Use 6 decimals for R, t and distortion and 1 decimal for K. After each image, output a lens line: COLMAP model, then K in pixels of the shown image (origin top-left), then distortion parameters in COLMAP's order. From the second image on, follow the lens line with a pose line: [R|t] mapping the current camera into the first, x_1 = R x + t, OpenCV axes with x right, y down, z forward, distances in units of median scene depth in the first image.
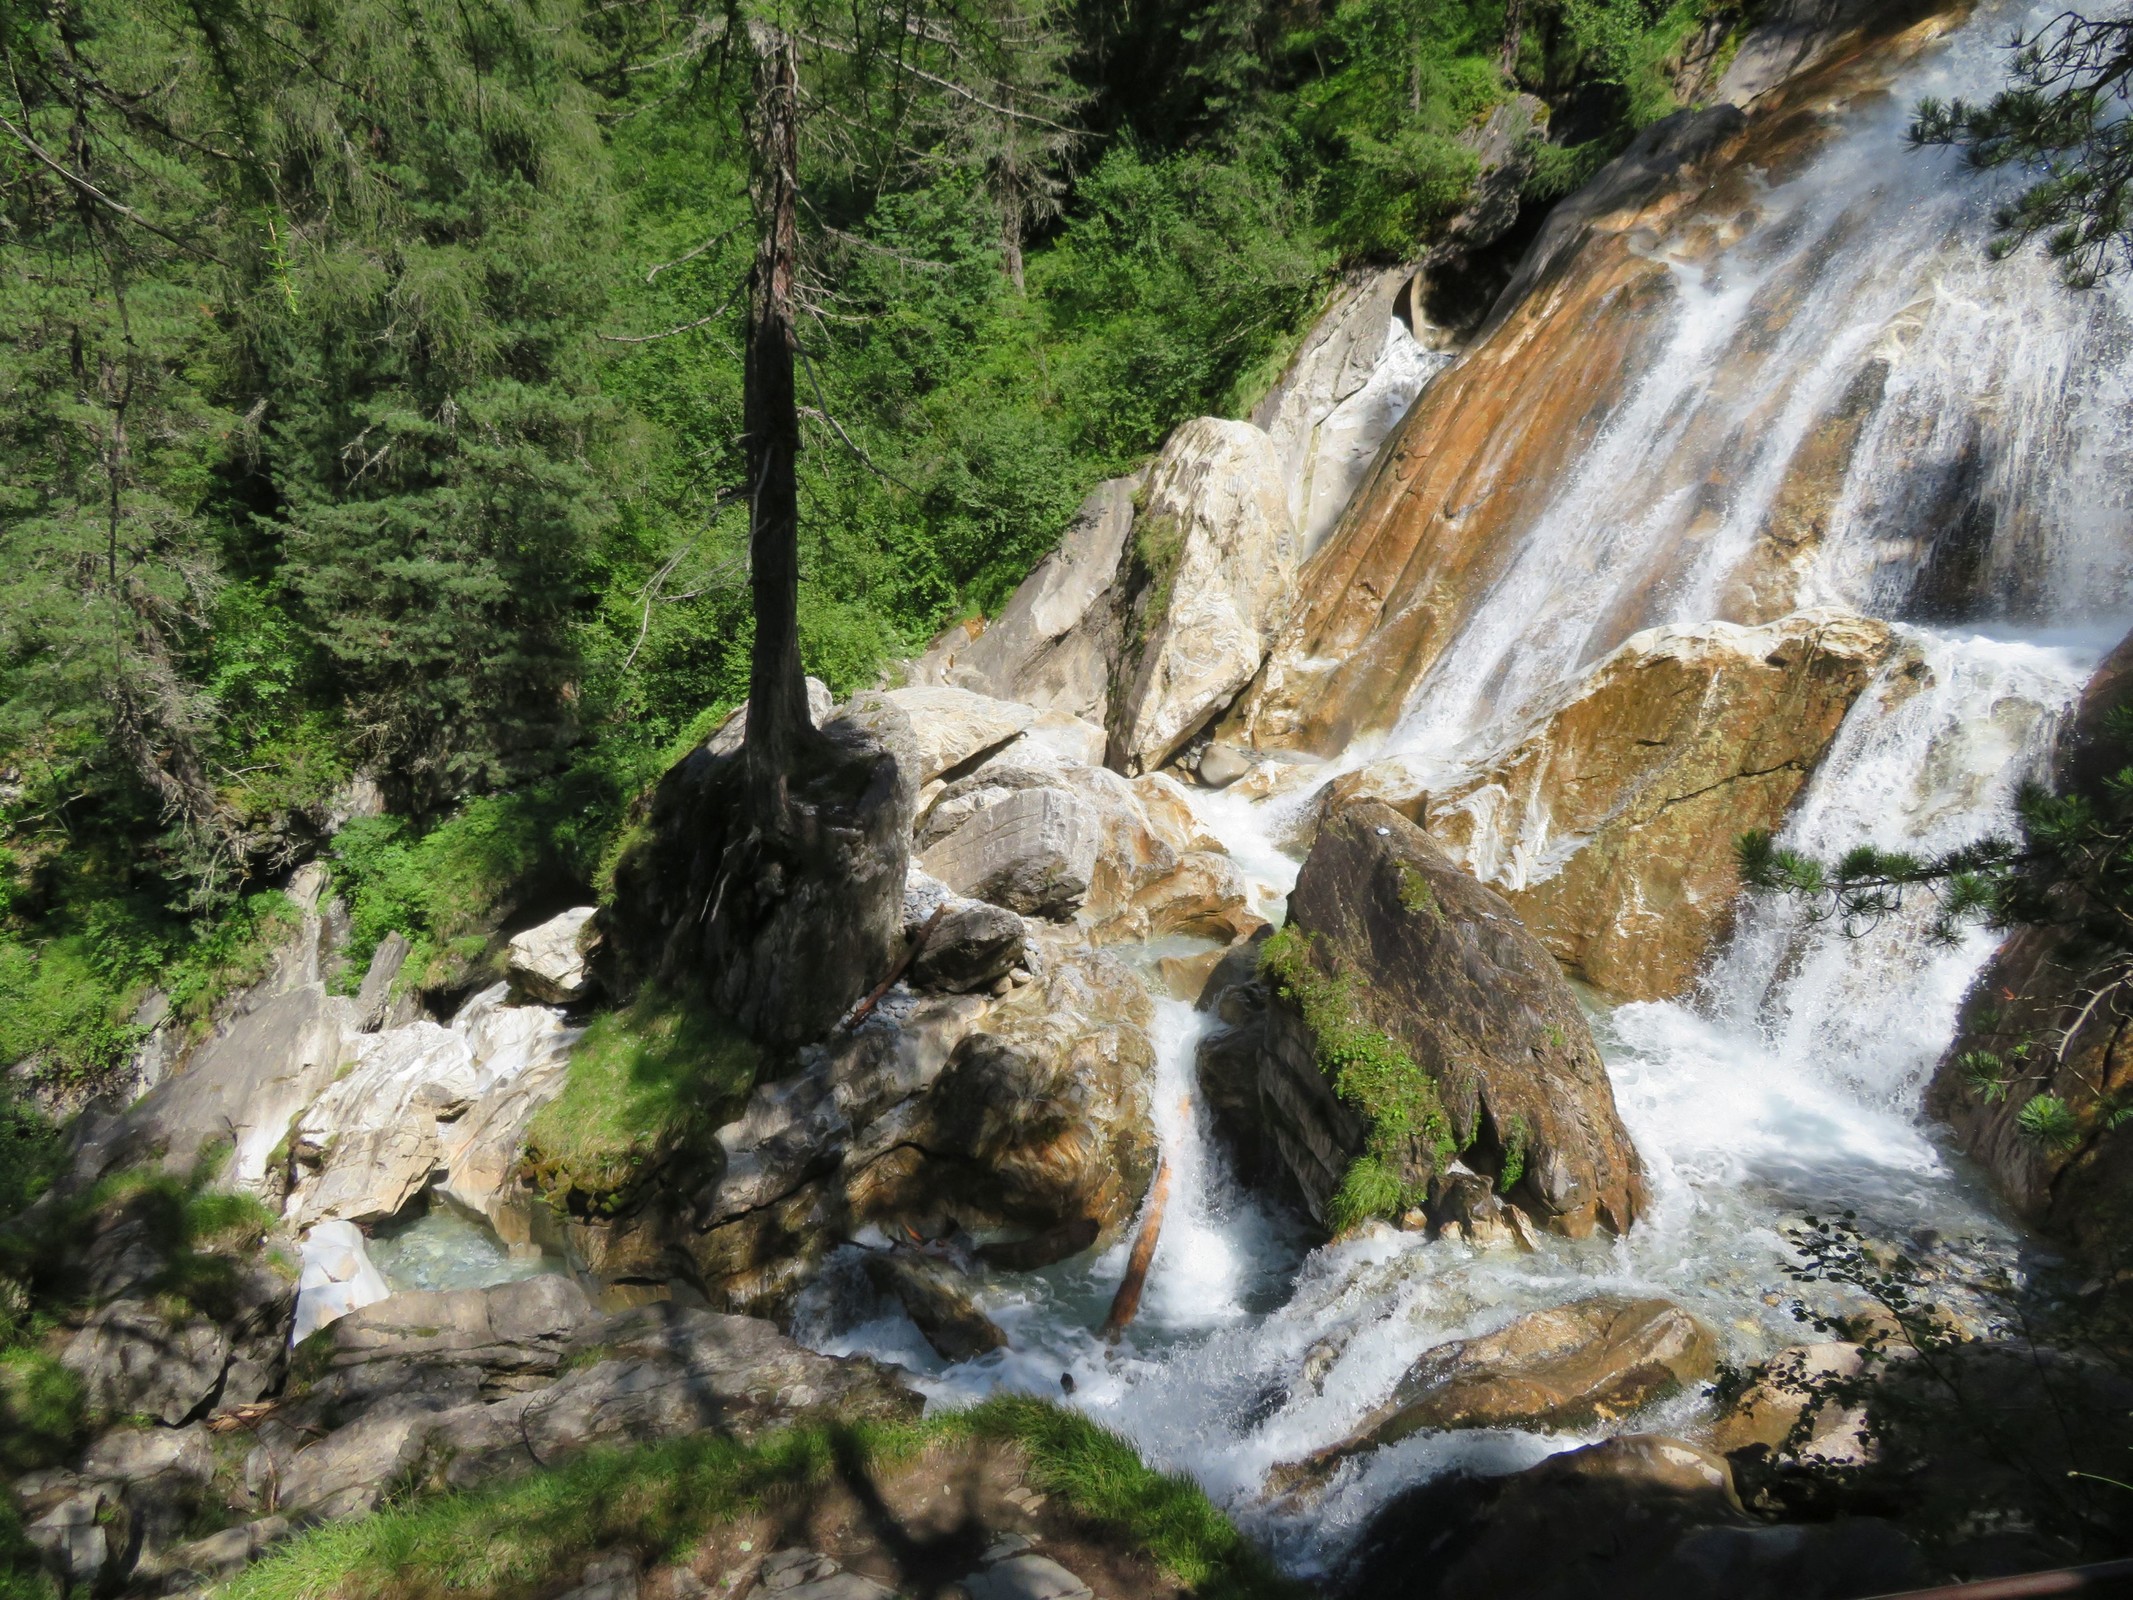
lens RADIAL K [[1514.9, 0, 1067.4], [0, 1514.9, 798.7], [0, 0, 1]] dist [-0.017198, 0.010833]
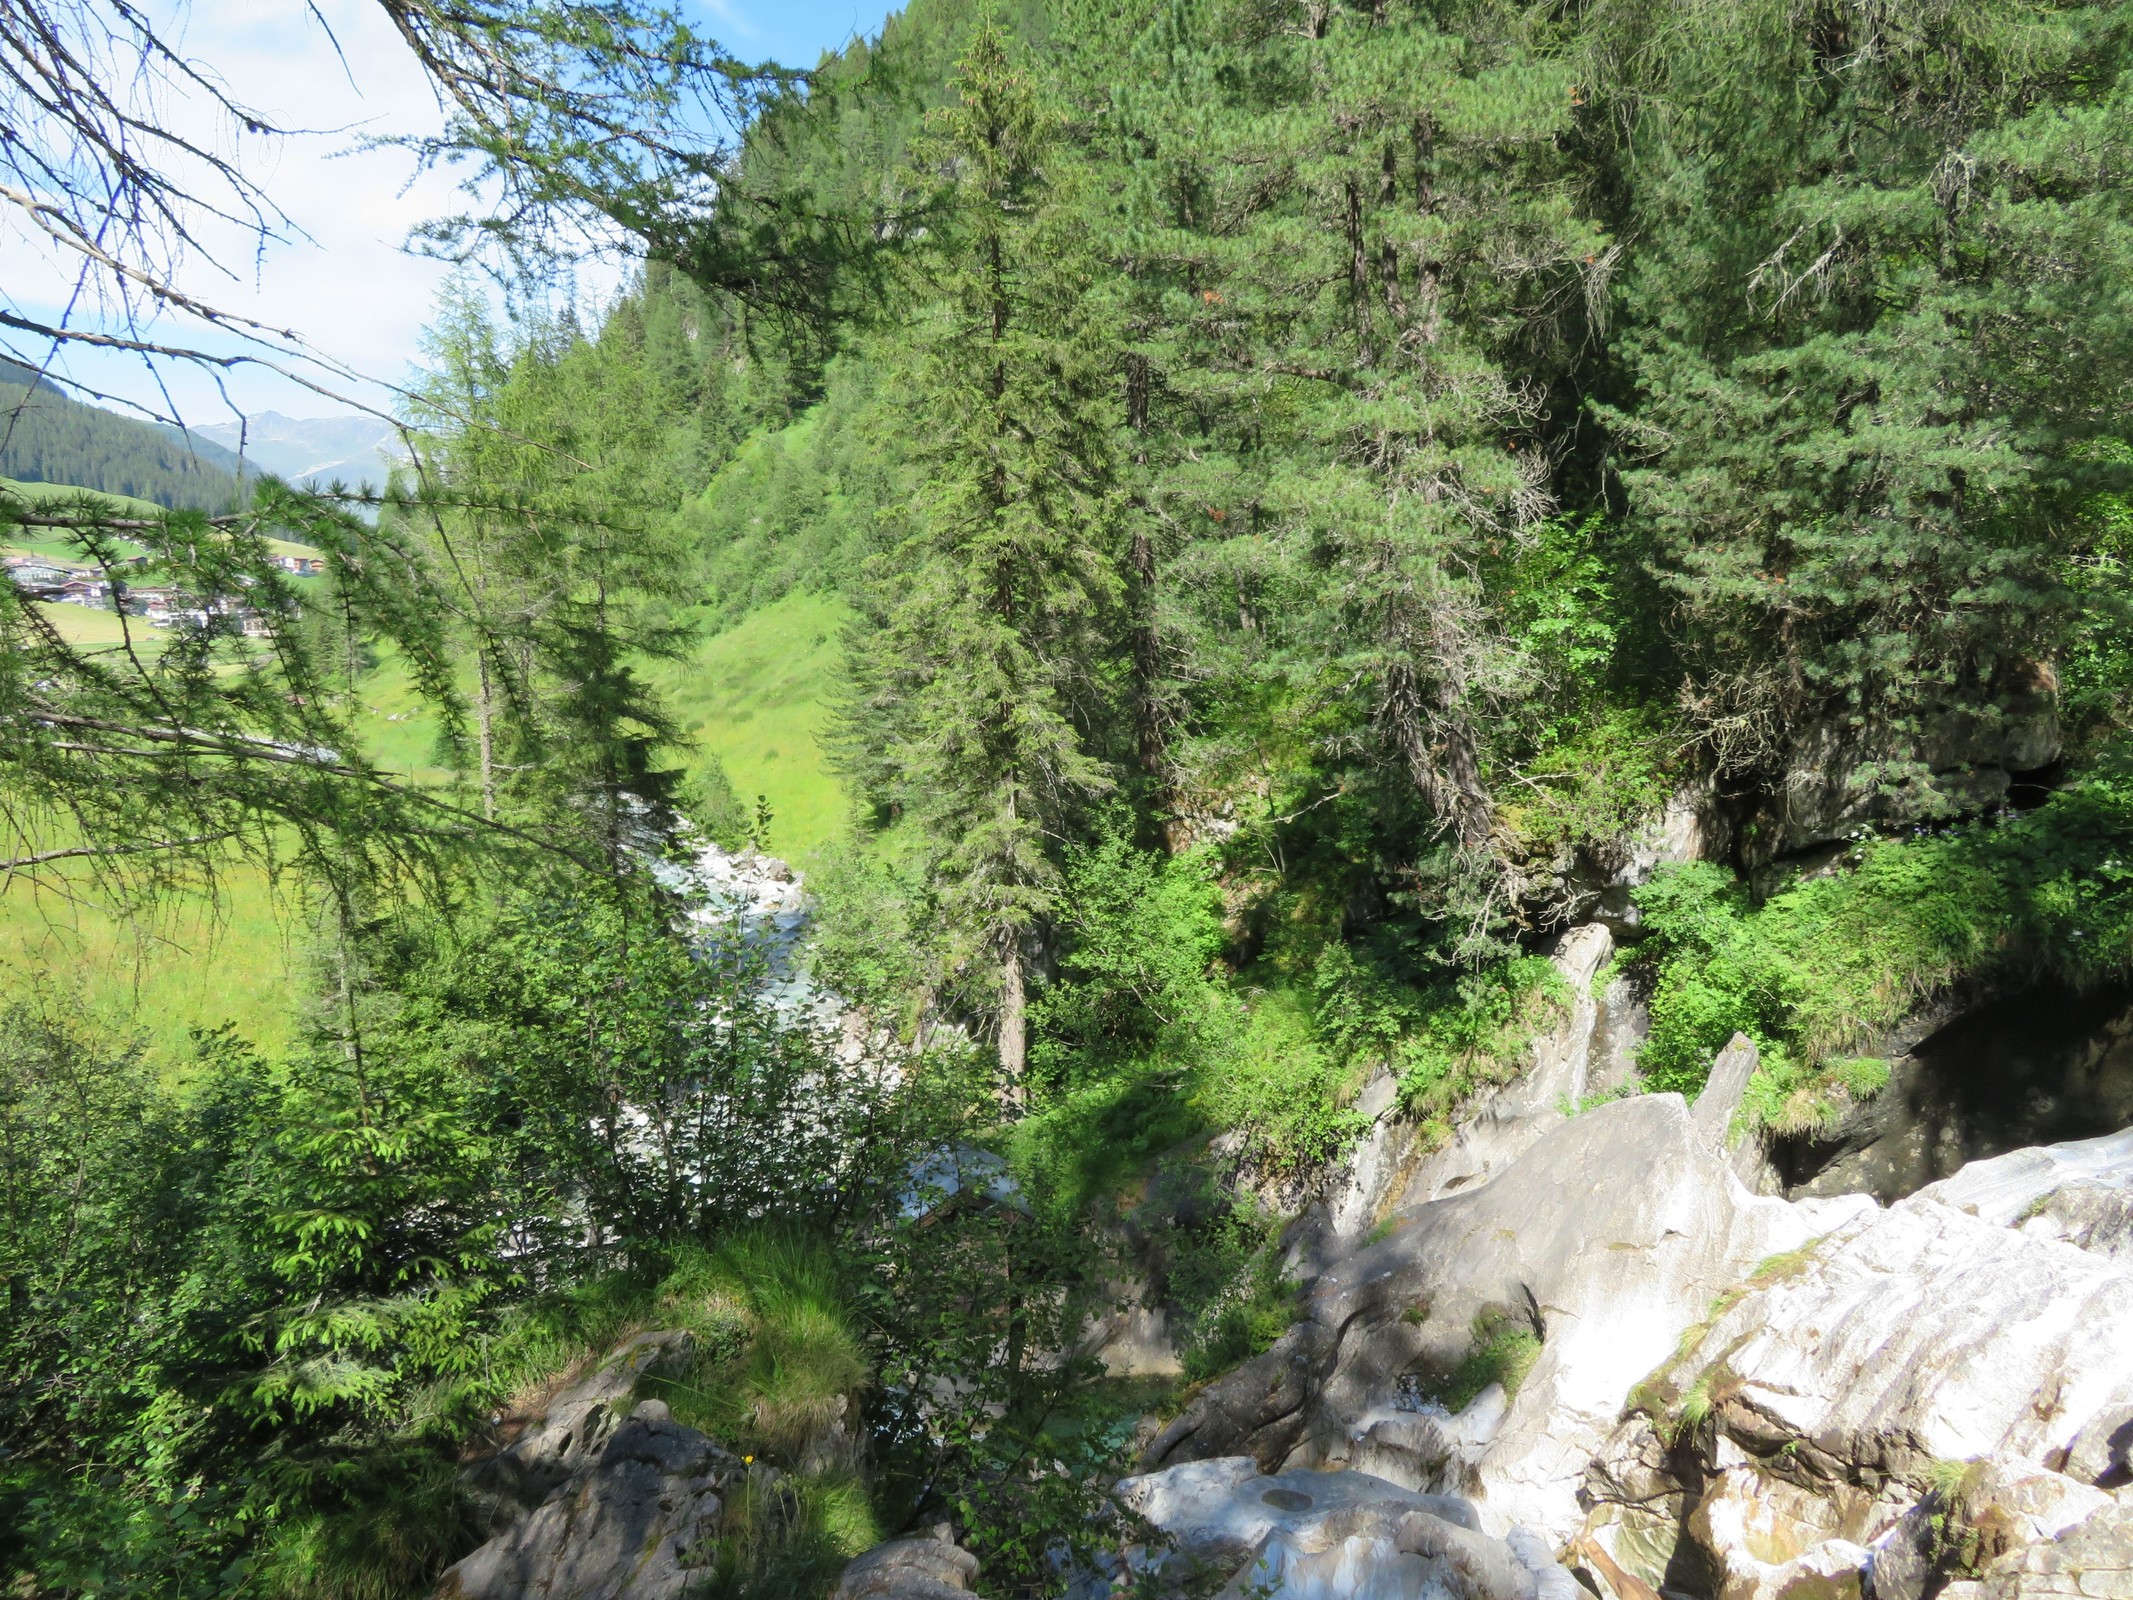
lens RADIAL K [[1514.9, 0, 1062.5], [0, 1514.9, 799.5], [0, 0, 1]] dist [-0.017198, 0.010833]
pose [[0.772243, 0.039350, -0.634108, -0.340816], [-0.099436, 0.993266, -0.059459, 0.071812], [0.627498, 0.108970, 0.770955, 0.401788]]
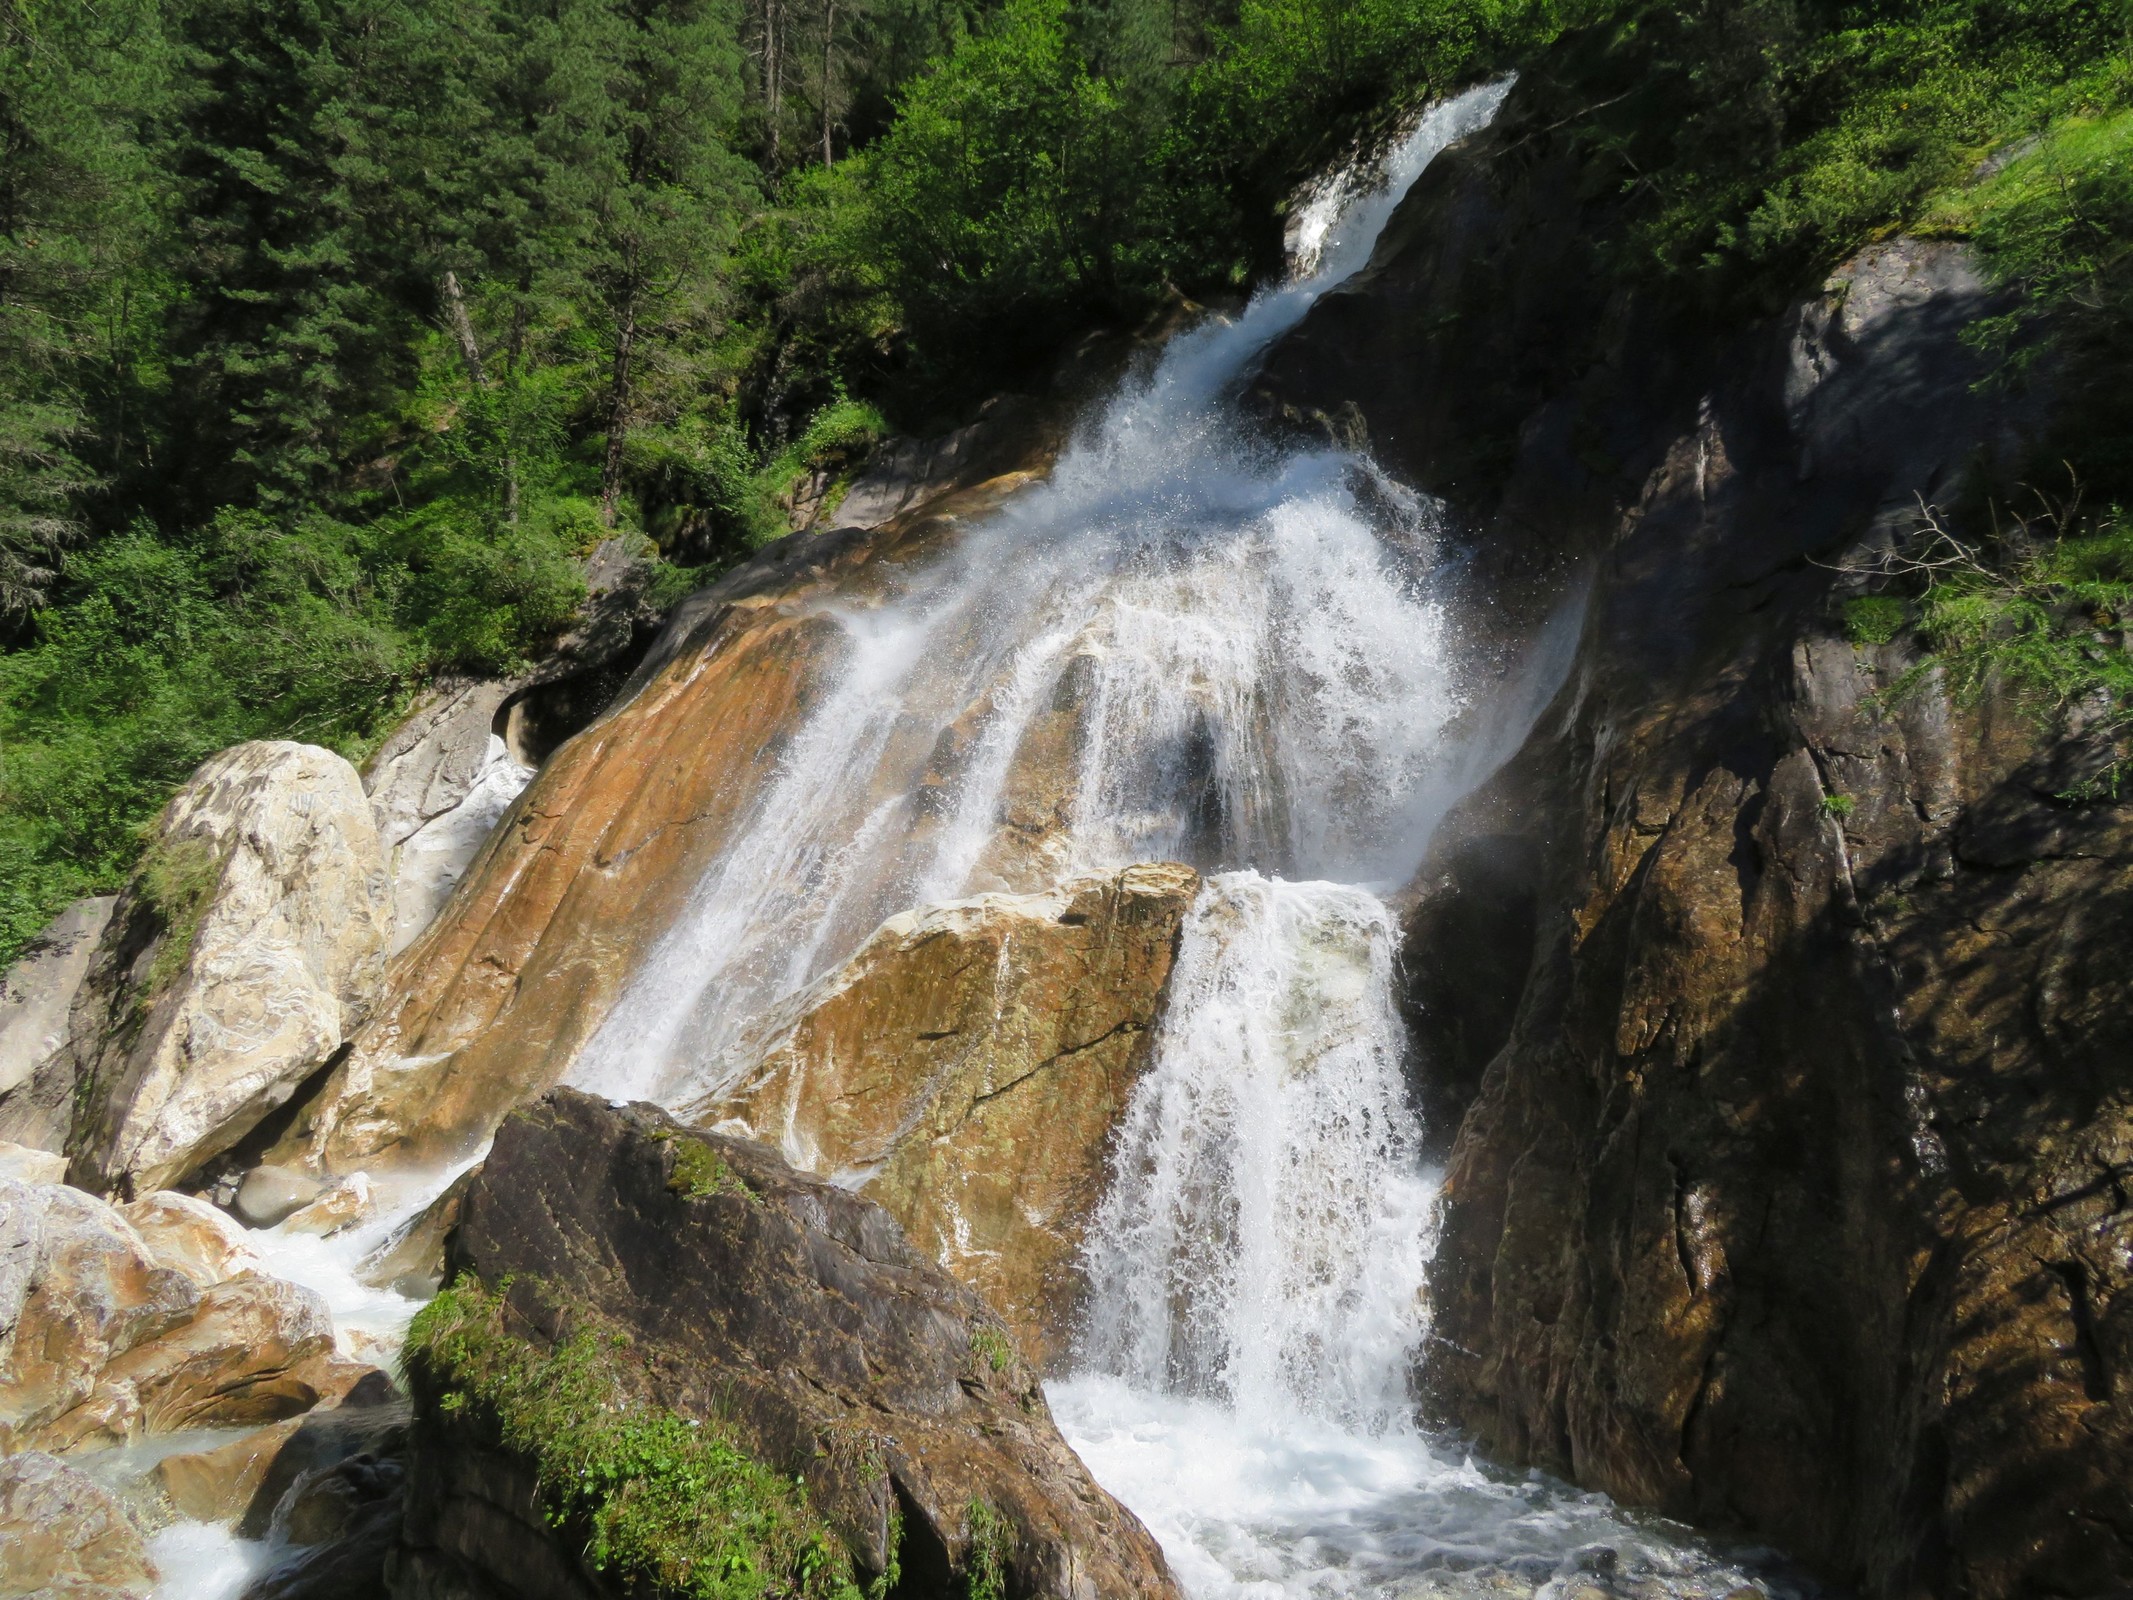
lens RADIAL K [[1514.9, 0, 1064.8], [0, 1514.9, 799.5], [0, 0, 1]] dist [-0.017198, 0.010833]
pose [[0.826829, 0.073676, 0.557608, 0.008607], [0.145252, 0.929785, -0.338233, 0.080823], [-0.543375, 0.360654, 0.758071, 0.246247]]
